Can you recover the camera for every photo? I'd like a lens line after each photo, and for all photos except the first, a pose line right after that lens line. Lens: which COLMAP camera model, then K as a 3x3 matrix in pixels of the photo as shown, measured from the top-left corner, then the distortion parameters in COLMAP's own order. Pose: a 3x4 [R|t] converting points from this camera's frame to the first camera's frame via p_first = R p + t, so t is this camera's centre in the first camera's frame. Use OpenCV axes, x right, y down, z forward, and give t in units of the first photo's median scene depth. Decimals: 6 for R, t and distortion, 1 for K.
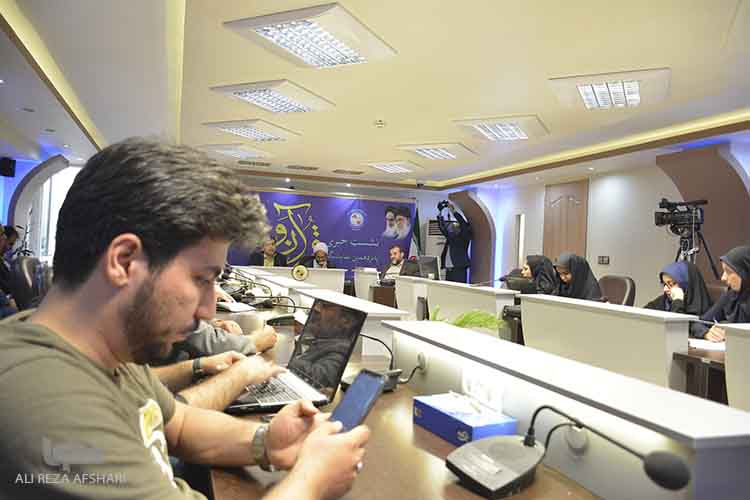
lens RADIAL K [[579.1, 0, 375.0], [0, 579.1, 250.0], [0, 0, 1]] dist [-0.019508, -0.005743]
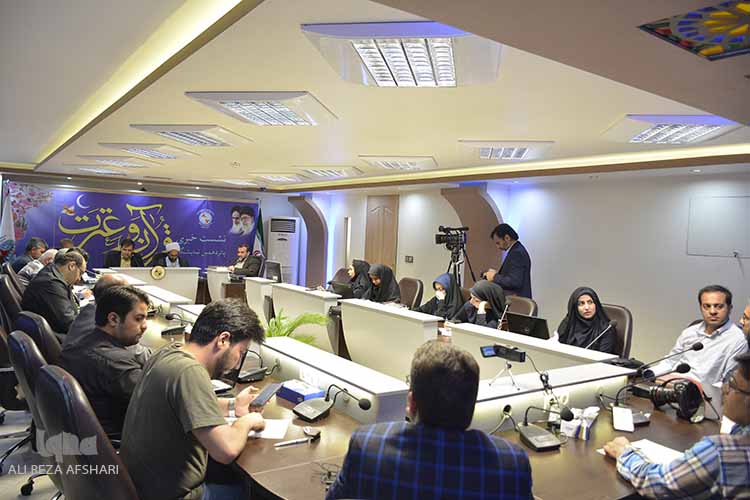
lens RADIAL K [[579.1, 0, 375.0], [0, 579.1, 250.0], [0, 0, 1]] dist [-0.019508, -0.005743]
pose [[0.961678, -0.012687, 0.273888, -0.031251], [-0.001419, 0.998685, 0.051243, -0.066791], [-0.274178, -0.049668, 0.960395, -0.216168]]
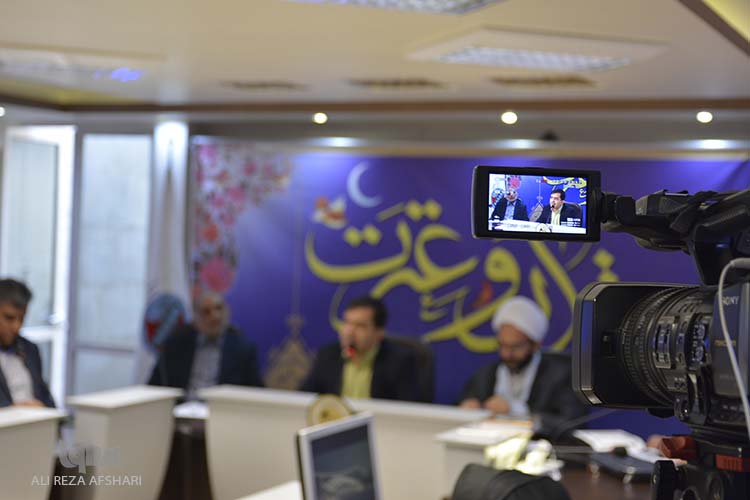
lens RADIAL K [[1339.3, 0, 375.0], [0, 1339.3, 250.0], [0, 0, 1]] dist [0.021923, -0.048546]
pose [[0.711714, -0.007644, -0.702428, 0.420204], [0.002170, 0.999960, -0.008683, -0.049830], [0.702466, 0.004656, 0.711702, 0.522402]]
